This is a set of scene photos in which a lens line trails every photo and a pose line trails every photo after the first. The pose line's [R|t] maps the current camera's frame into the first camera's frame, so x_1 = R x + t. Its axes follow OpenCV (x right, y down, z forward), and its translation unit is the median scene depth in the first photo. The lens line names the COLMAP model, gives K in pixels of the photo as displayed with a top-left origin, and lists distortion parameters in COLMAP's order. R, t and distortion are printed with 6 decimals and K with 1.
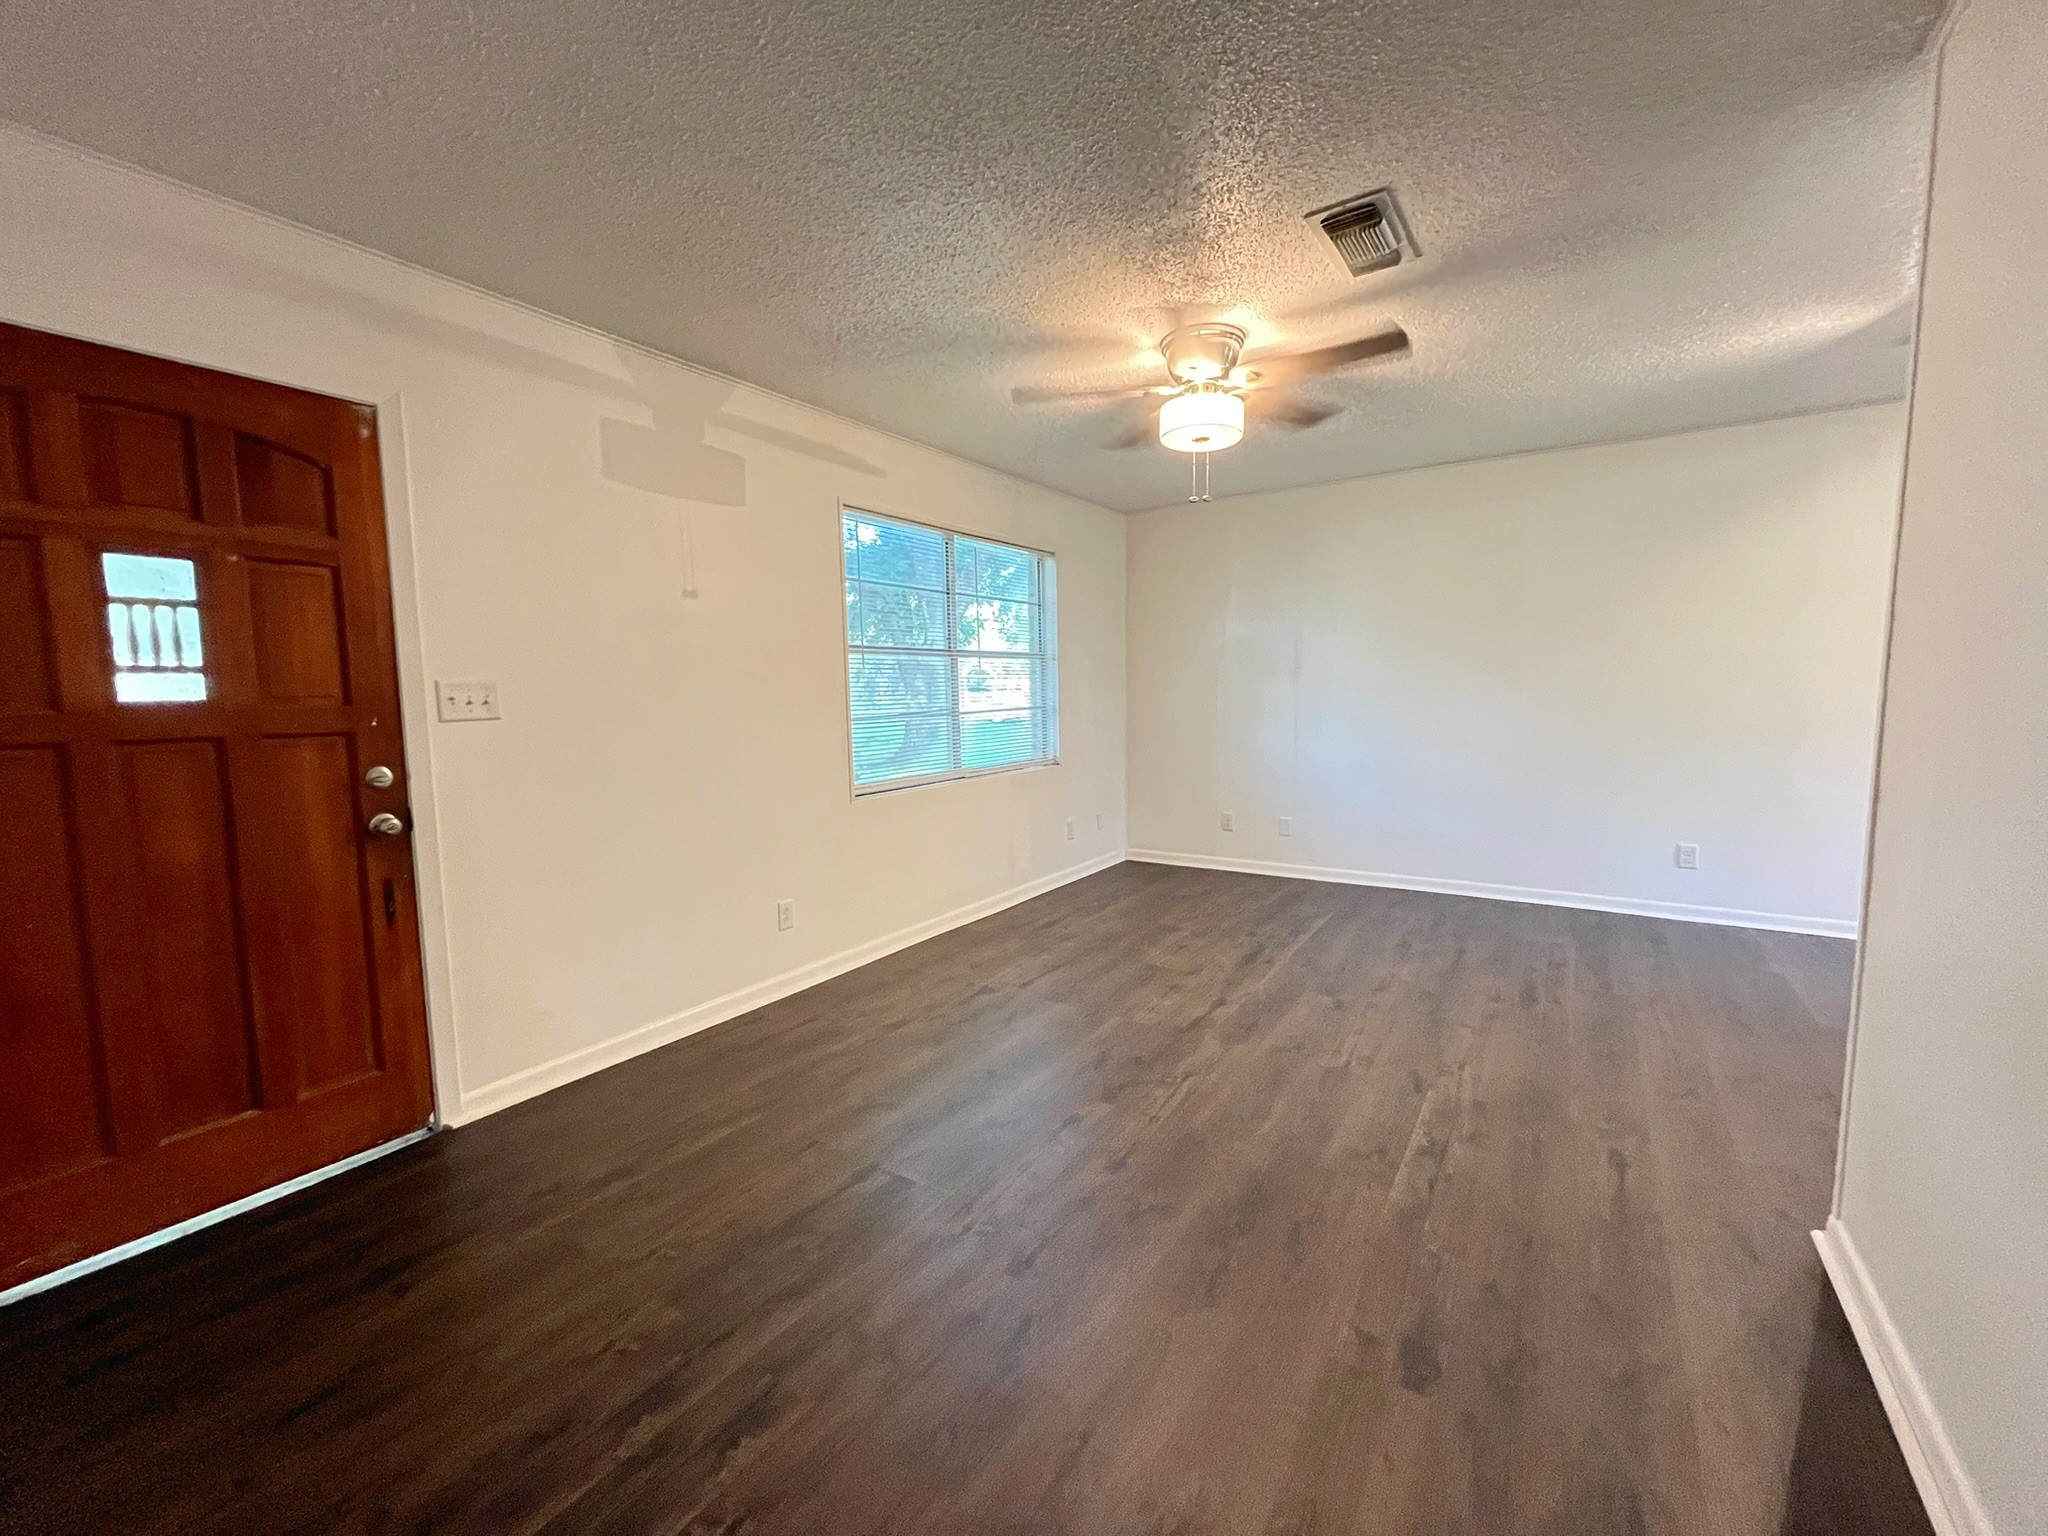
lens RADIAL K [[827.6, 0, 1018.2], [0, 827.6, 767.4], [0, 0, 1]] dist [-0.000708, -0.000343]
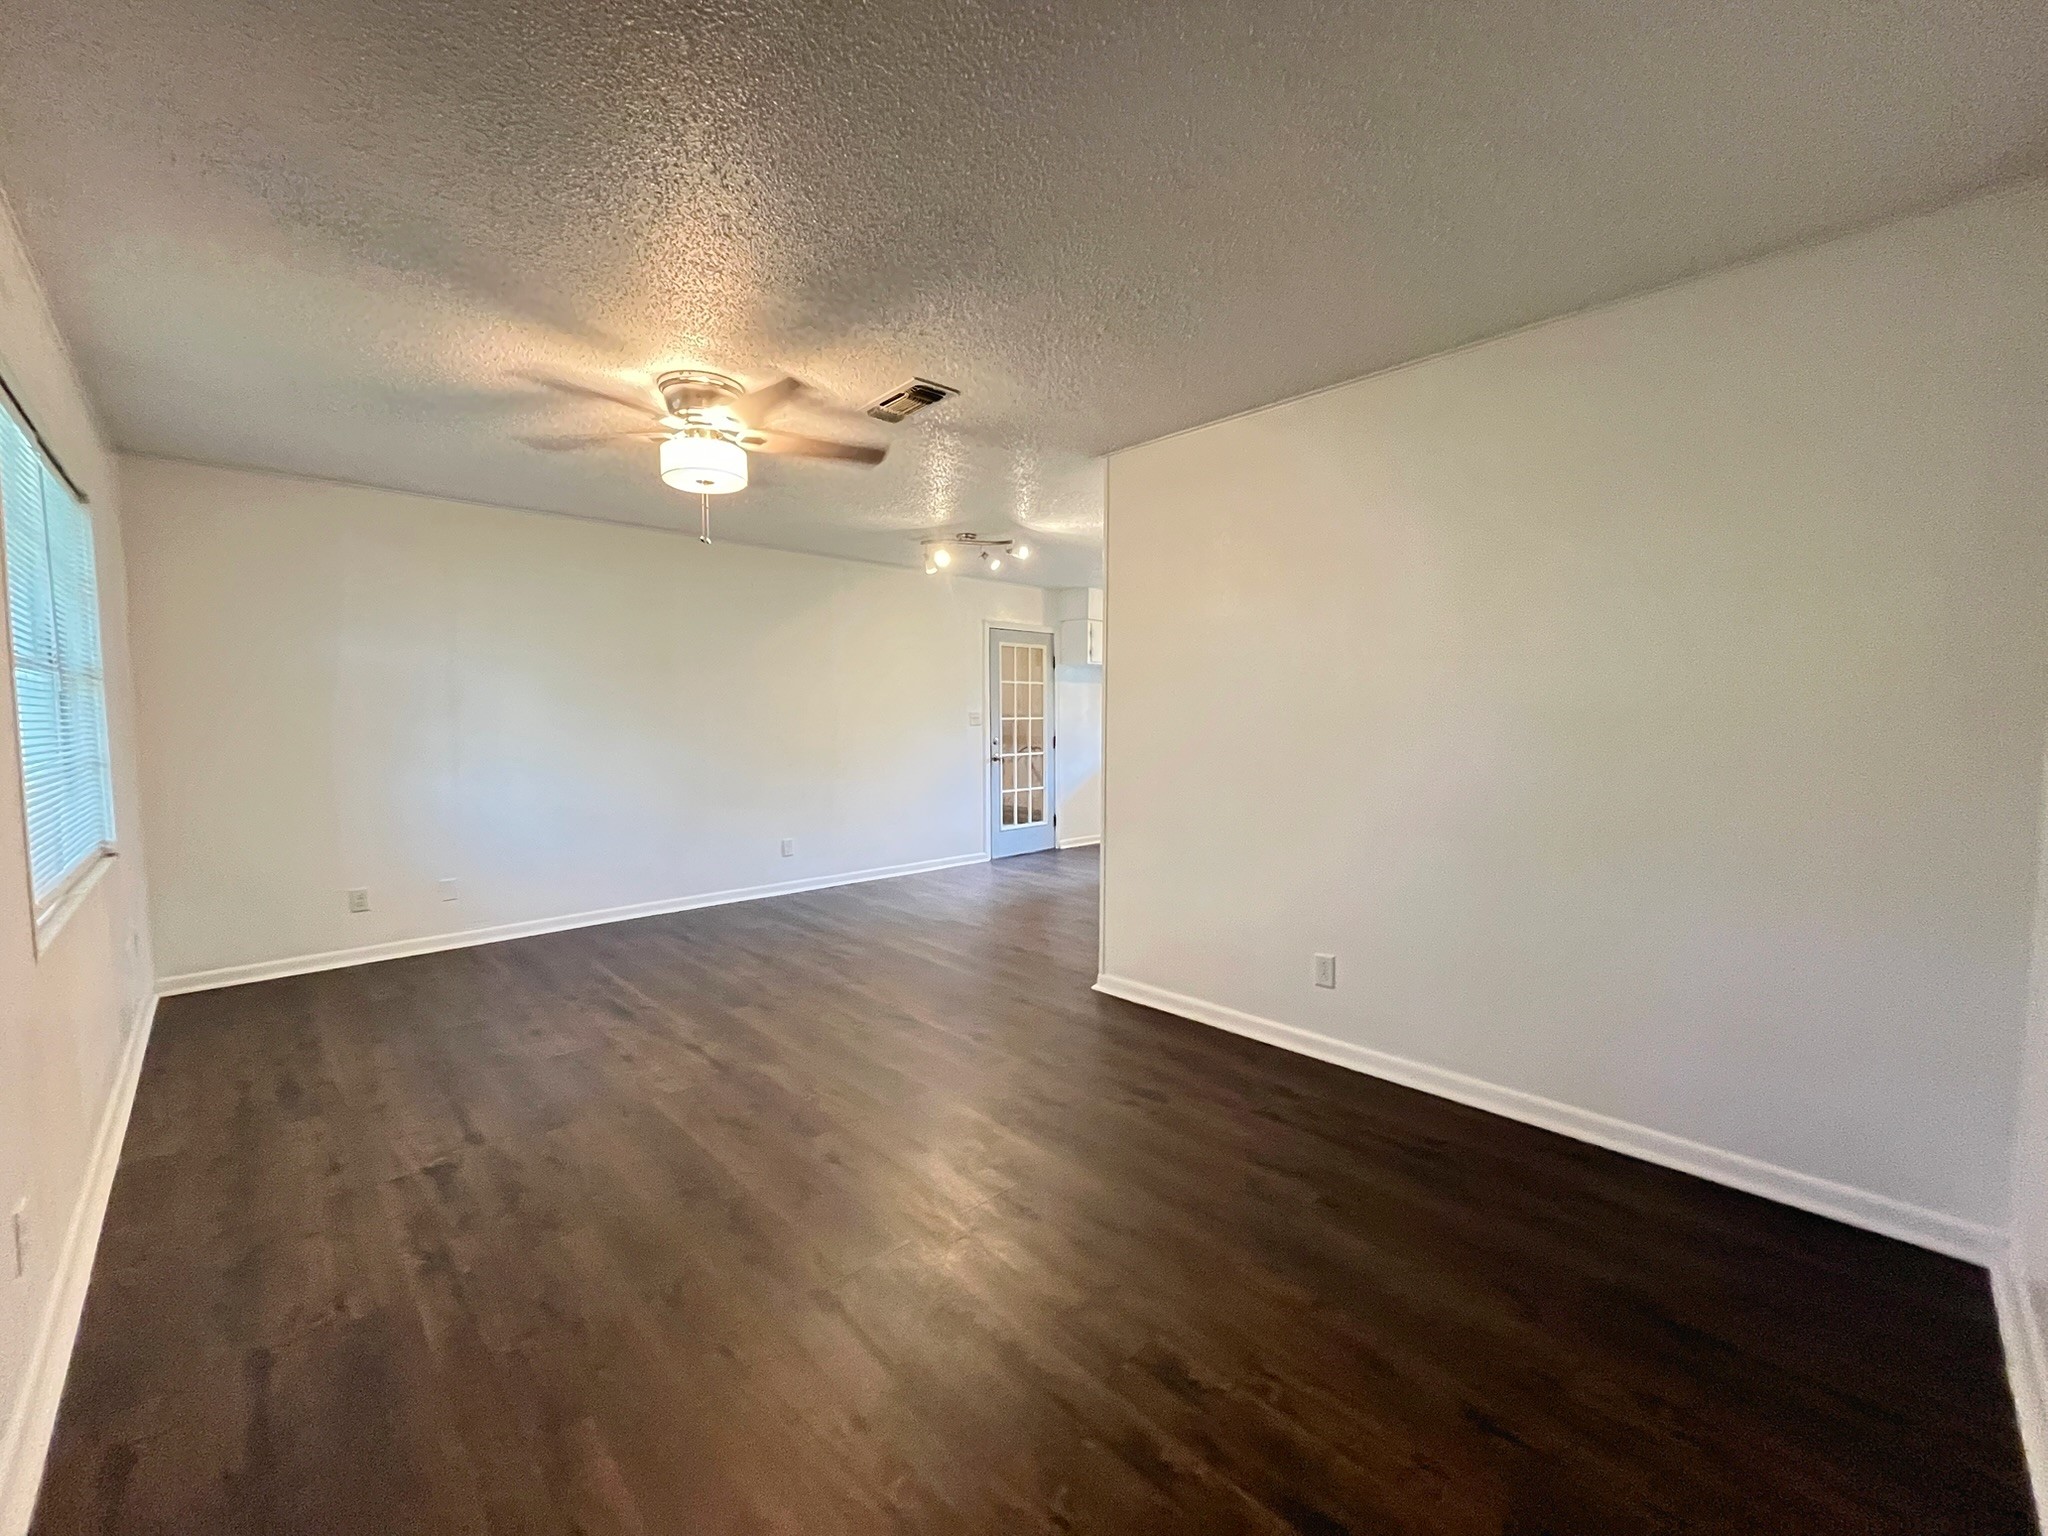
lens RADIAL K [[827.6, 0, 1016.6], [0, 827.6, 774.3], [0, 0, 1]] dist [-0.000708, -0.000343]
pose [[0.209618, -0.051583, 0.976422, -0.583743], [0.091469, 0.995263, 0.032942, -0.033233], [-0.973496, 0.082407, 0.213343, 0.367445]]
